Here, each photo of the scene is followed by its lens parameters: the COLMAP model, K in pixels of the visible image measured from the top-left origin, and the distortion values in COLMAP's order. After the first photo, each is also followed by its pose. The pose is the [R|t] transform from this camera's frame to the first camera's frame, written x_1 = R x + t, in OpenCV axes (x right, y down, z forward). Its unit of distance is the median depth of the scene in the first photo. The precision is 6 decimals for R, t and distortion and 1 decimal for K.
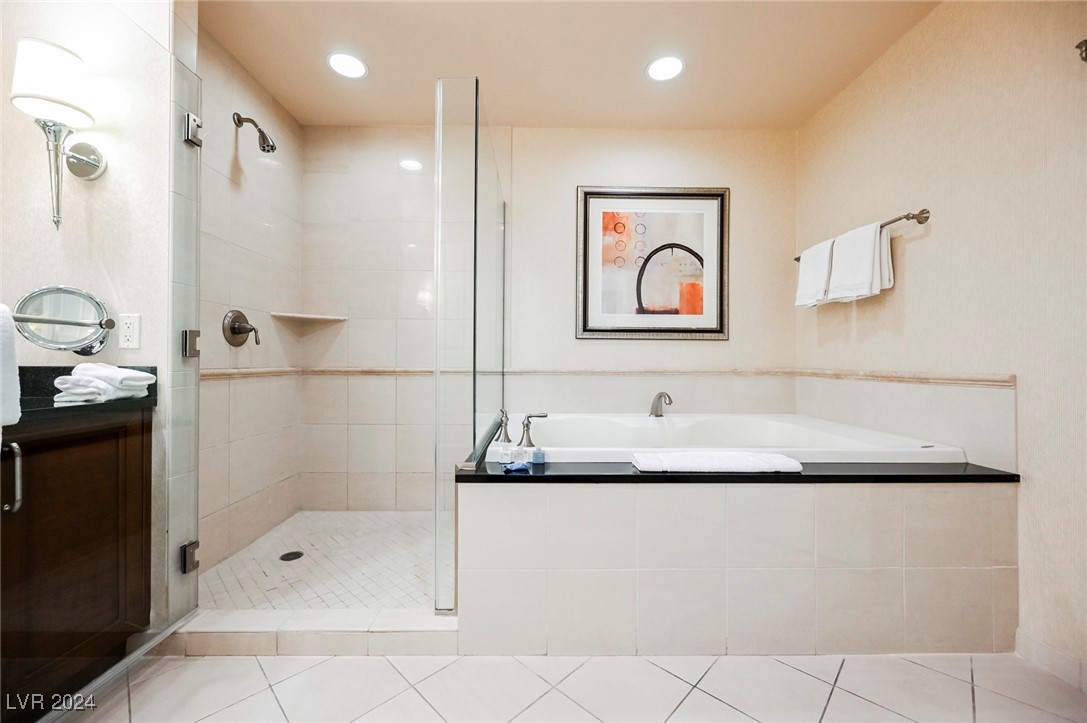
lens RADIAL K [[431.6, 0, 545.1], [0, 431.6, 359.7], [0, 0, 1]] dist [-0.003334, 0.000586]
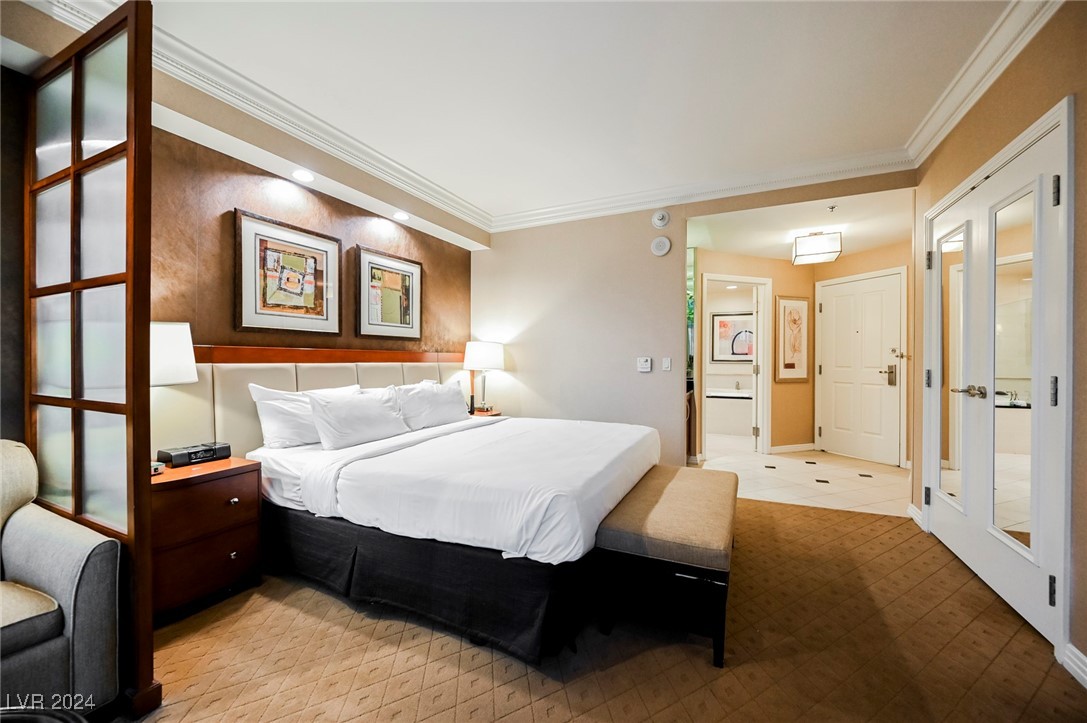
lens RADIAL K [[431.6, 0, 538.8], [0, 431.6, 363.3], [0, 0, 1]] dist [-0.003334, 0.000586]
pose [[0.894399, -0.000325, -0.447270, 0.371049], [0.003525, 0.999974, 0.006322, -0.076336], [0.447256, -0.007231, 0.894377, -2.353851]]
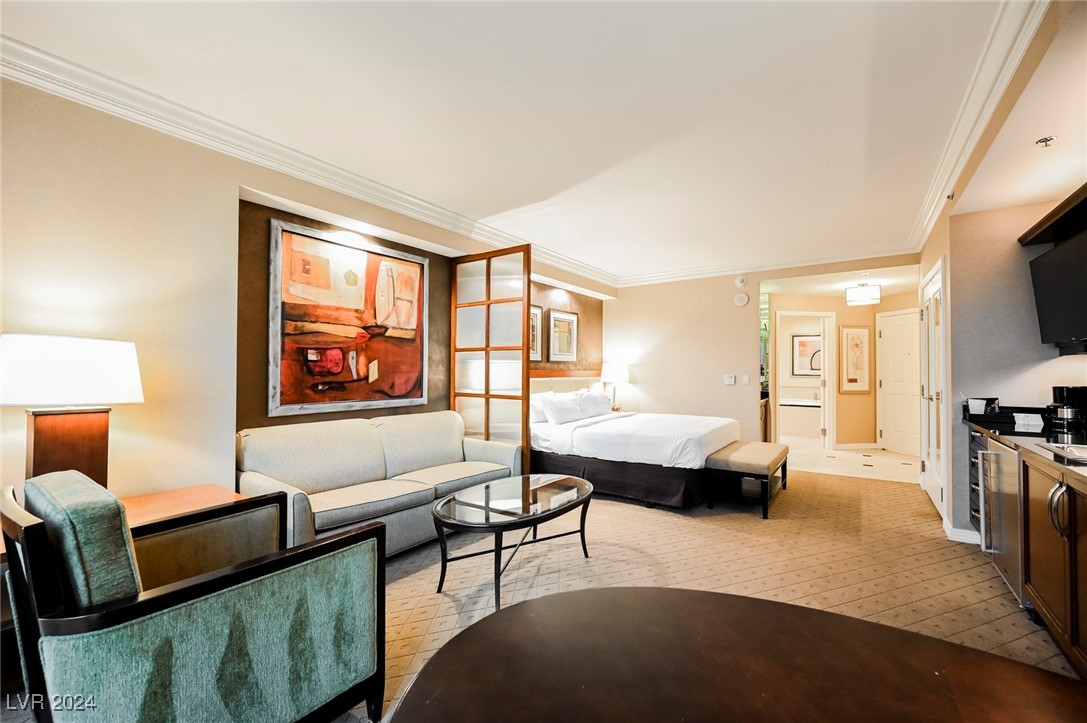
lens RADIAL K [[431.6, 0, 535.1], [0, 431.6, 362.1], [0, 0, 1]] dist [-0.003334, 0.000586]
pose [[0.793827, -0.011797, -0.608029, 0.591200], [0.000196, 0.999817, -0.019142, -0.110197], [0.608143, 0.015077, 0.793684, -3.260710]]
